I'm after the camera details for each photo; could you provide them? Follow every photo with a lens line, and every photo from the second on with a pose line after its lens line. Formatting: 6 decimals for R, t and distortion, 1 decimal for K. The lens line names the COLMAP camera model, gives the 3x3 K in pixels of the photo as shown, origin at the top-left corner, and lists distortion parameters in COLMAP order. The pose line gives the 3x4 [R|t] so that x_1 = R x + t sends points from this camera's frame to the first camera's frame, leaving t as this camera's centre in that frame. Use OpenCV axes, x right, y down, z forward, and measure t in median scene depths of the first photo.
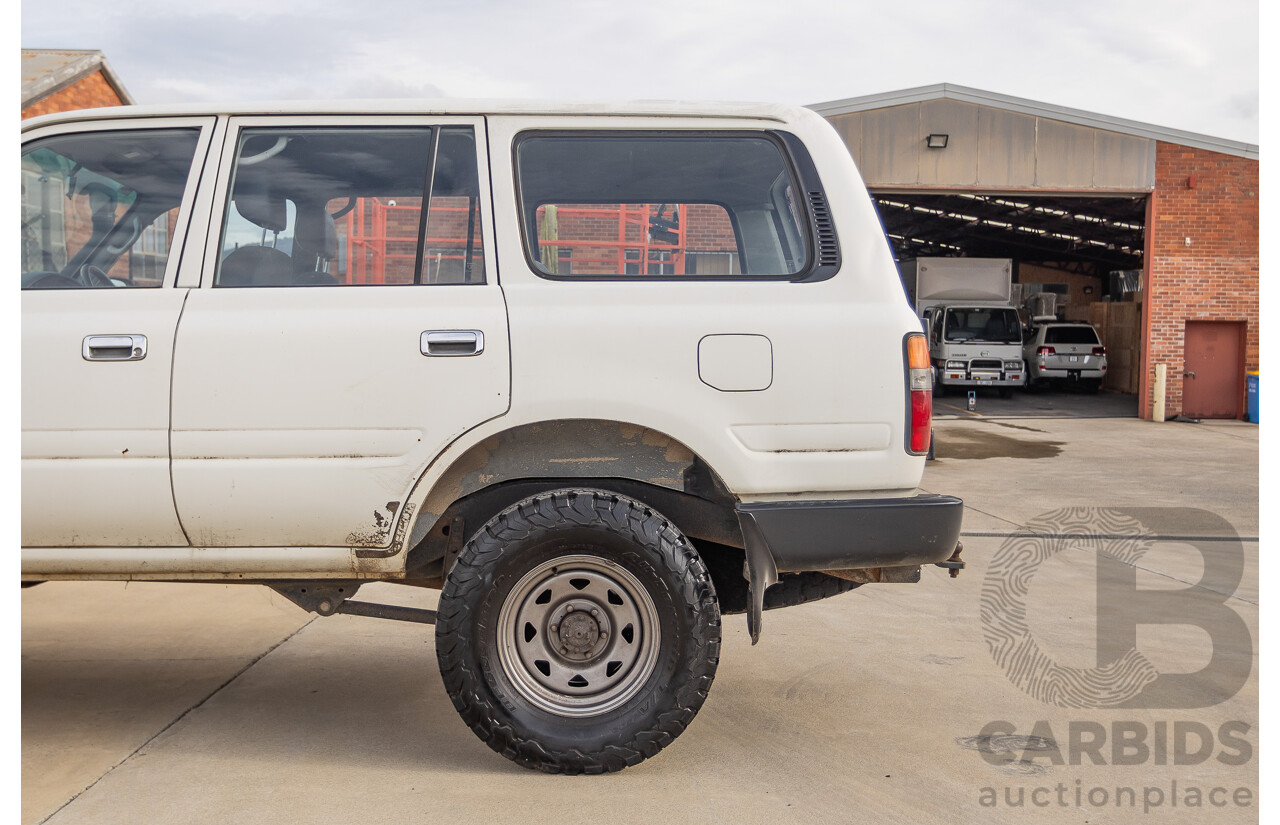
lens RADIAL K [[1354.3, 0, 641.9], [0, 1354.3, 409.5], [0, 0, 1]] dist [-0.012026, 0.006603]
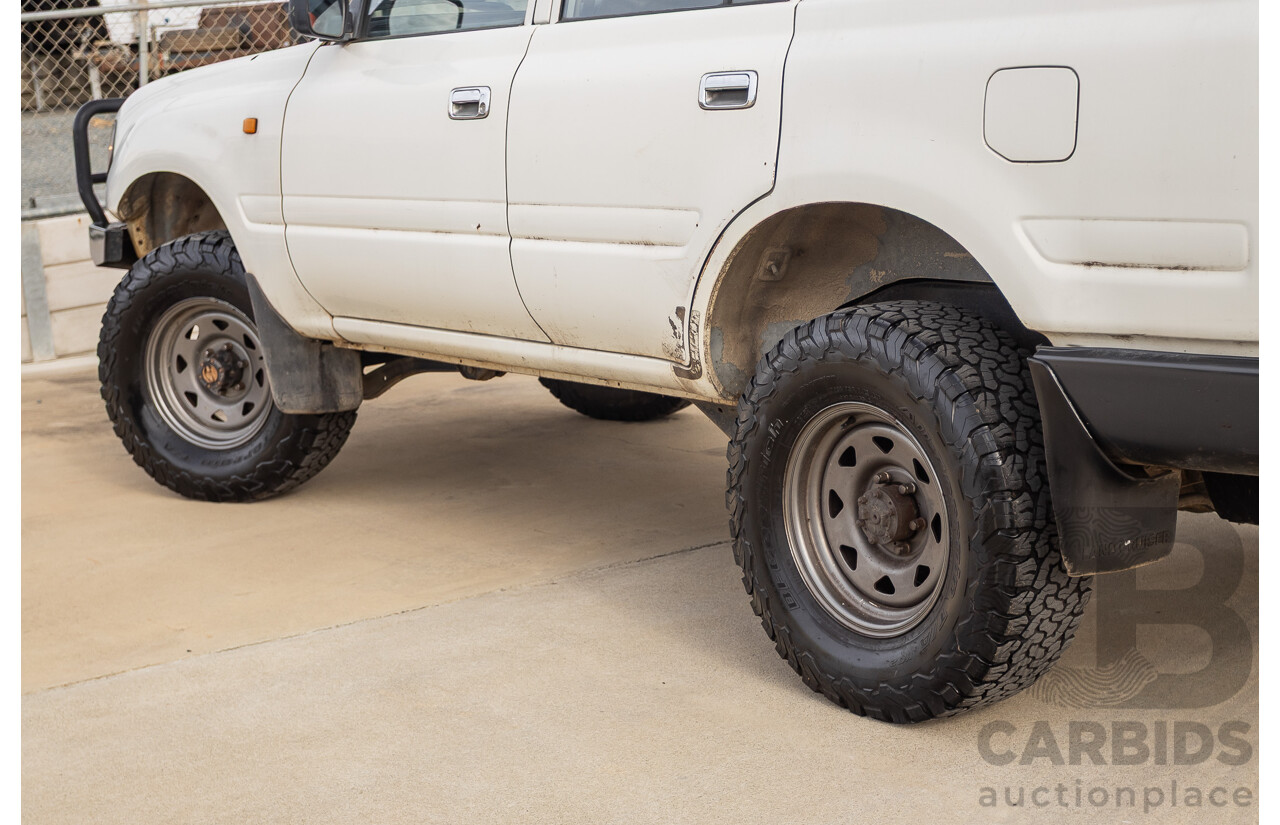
lens RADIAL K [[2139.7, 0, 636.8], [0, 2139.7, 389.4], [0, 0, 1]] dist [-0.021379, -0.041639]
pose [[0.583248, 0.097658, -0.806403, 0.741107], [0.039417, 0.988175, 0.148180, -0.061084], [0.811338, -0.118211, 0.572501, 0.293747]]
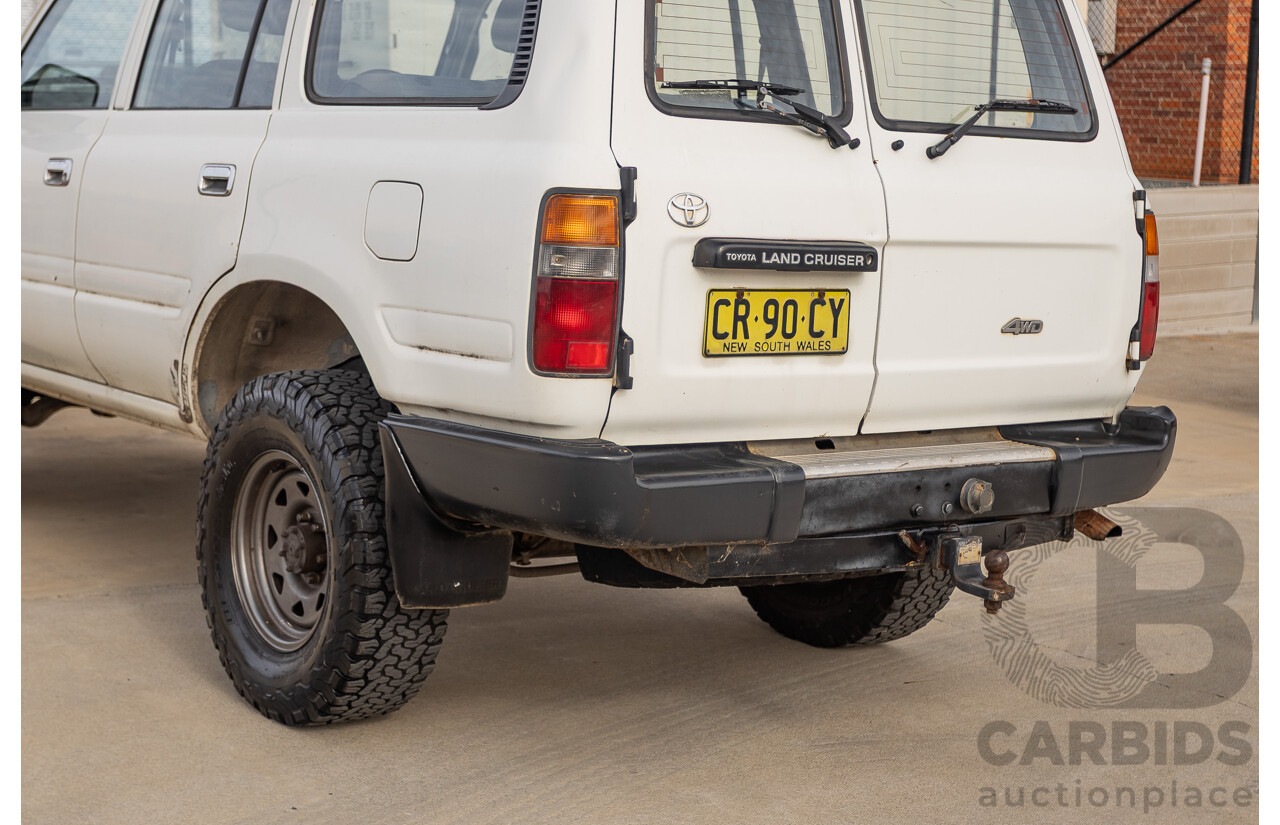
lens RADIAL K [[2084.3, 0, 622.6], [0, 2084.3, 399.0], [0, 0, 1]] dist [-0.008587, 0.031655]
pose [[0.581054, 0.121651, -0.804721, 1.046486], [-0.051904, 0.992292, 0.112529, -0.071416], [0.812208, -0.023618, 0.582890, 0.439601]]
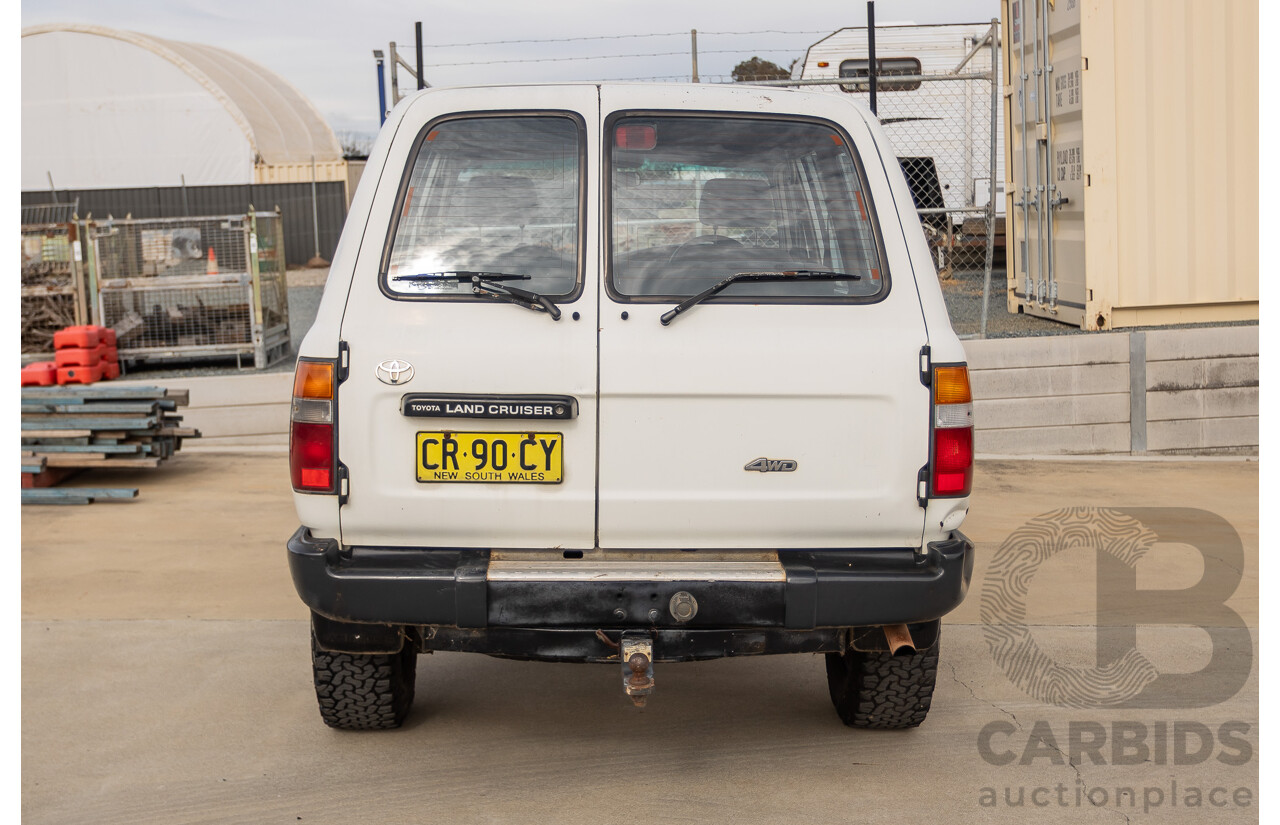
lens RADIAL K [[1696.8, 0, 623.0], [0, 1696.8, 425.0], [0, 0, 1]] dist [-0.003096, 0.024078]
pose [[-0.006055, 0.113948, -0.993468, 1.341007], [-0.014053, 0.993379, 0.114023, -0.145341], [0.999883, 0.014652, -0.004413, 1.230396]]
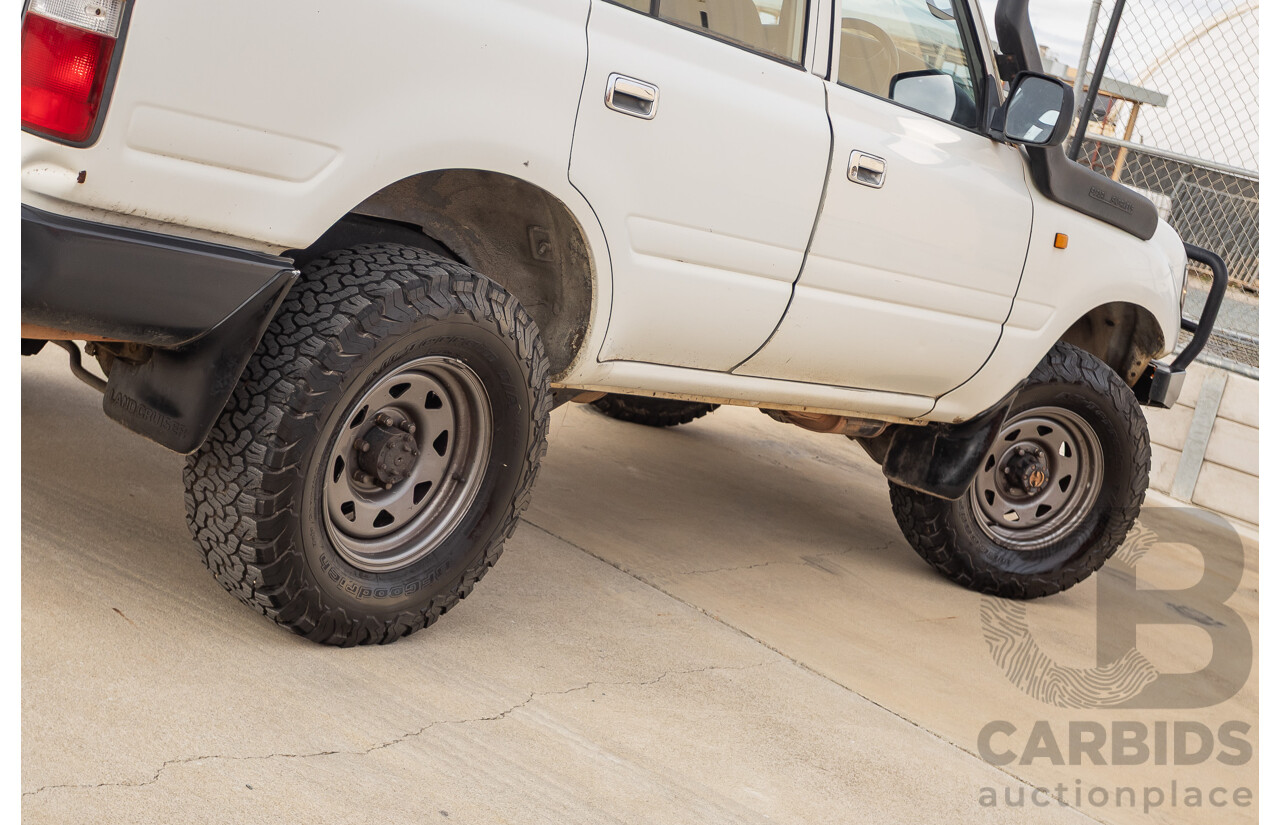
lens RADIAL K [[2112.4, 0, 618.0], [0, 2112.4, 407.0], [0, 0, 1]] dist [-0.005721, -0.022442]
pose [[-0.621693, -0.059160, -0.781024, 0.728893], [-0.299431, 0.939355, 0.167192, -0.081109], [0.723768, 0.337805, -0.601704, 2.198257]]
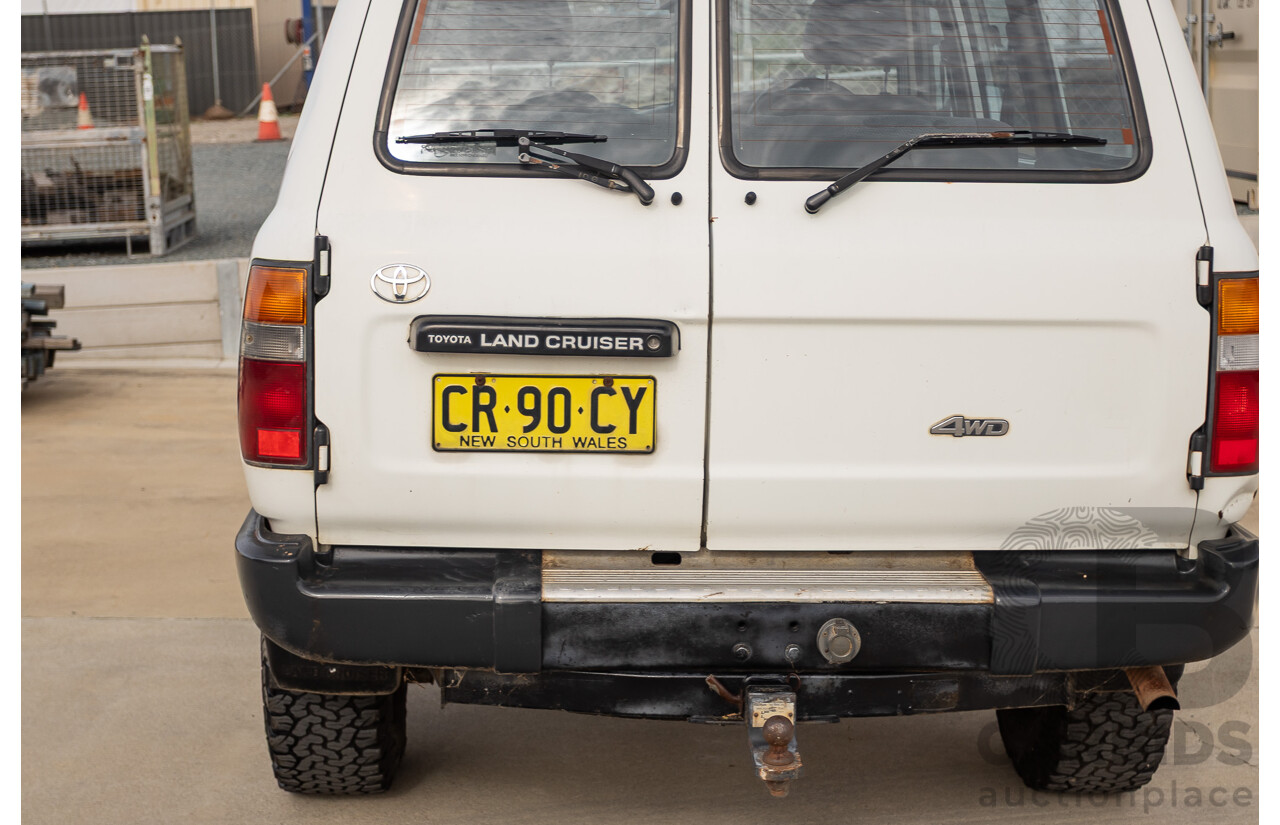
lens RADIAL K [[2112.4, 0, 618.0], [0, 2112.4, 407.0], [0, 0, 1]] dist [-0.005721, -0.022442]
pose [[0.004700, 0.155620, -0.987806, 1.134880], [-0.019085, 0.987651, 0.155505, -0.141265], [0.999807, 0.018121, 0.007612, 1.161960]]
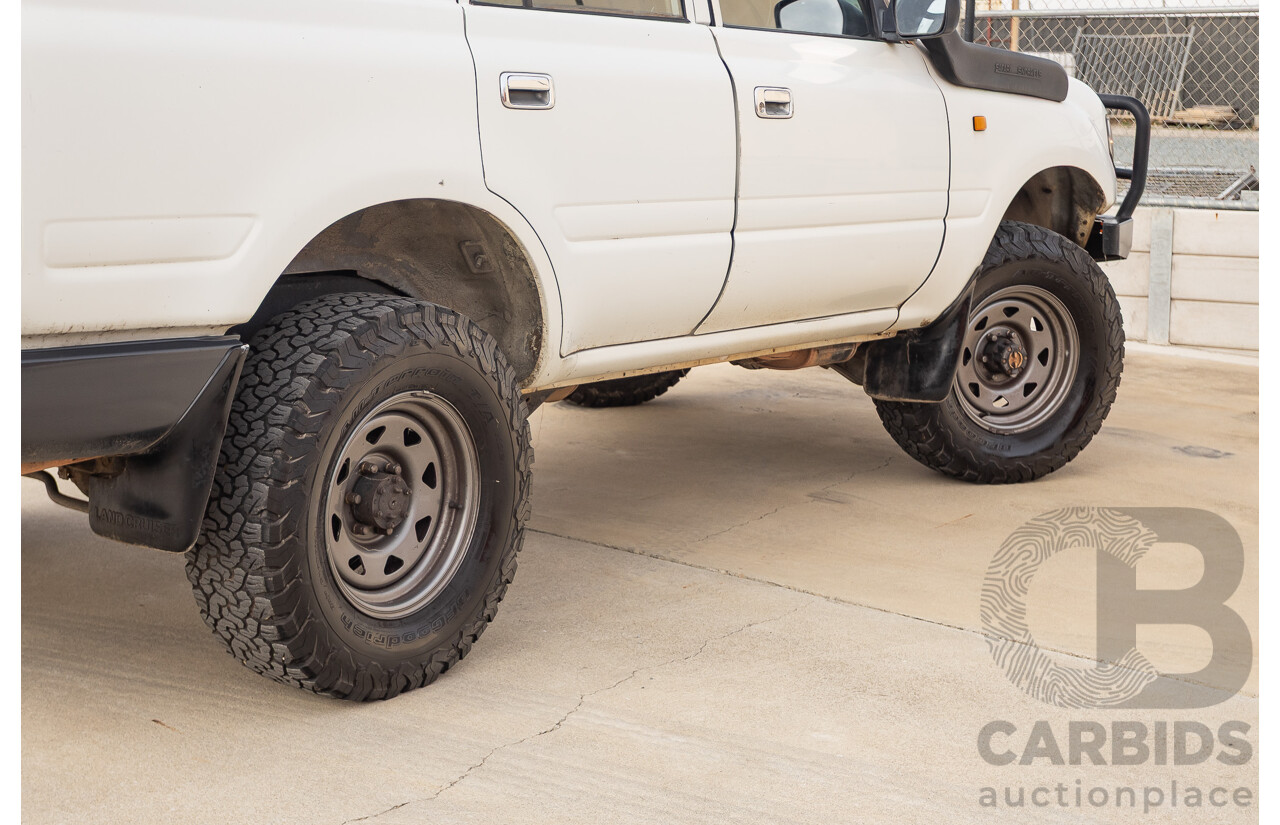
lens RADIAL K [[2112.4, 0, 618.0], [0, 2112.4, 407.0], [0, 0, 1]] dist [-0.005721, -0.022442]
pose [[-0.606614, 0.103856, -0.788184, 0.726099], [-0.055168, 0.983541, 0.172057, -0.081027], [0.793080, 0.147855, -0.590900, 2.195239]]
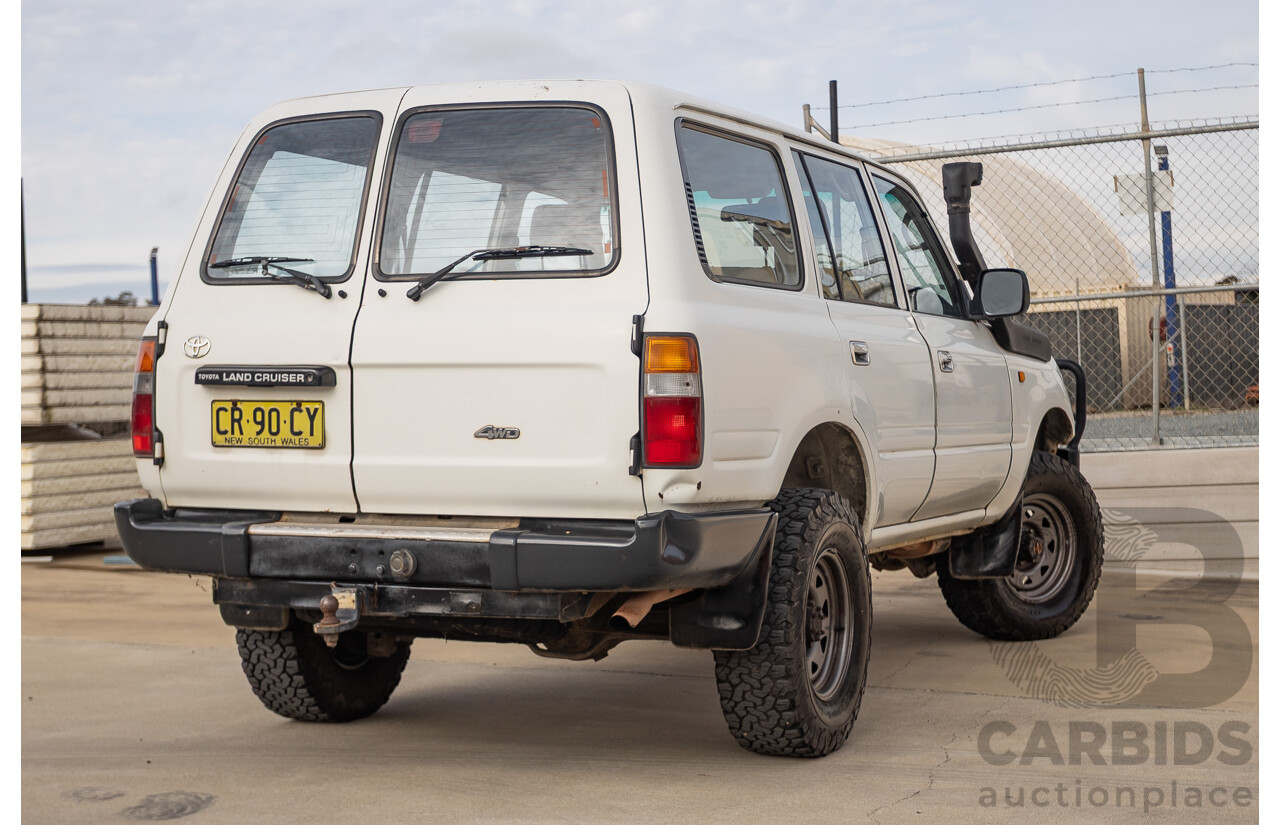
lens RADIAL K [[2112.4, 0, 618.0], [0, 2112.4, 407.0], [0, 0, 1]] dist [-0.005721, -0.022442]
pose [[-0.439844, 0.009412, -0.898025, 1.492844], [-0.005615, 0.999897, 0.013230, -0.027740], [0.898057, 0.010862, -0.439746, 2.046240]]
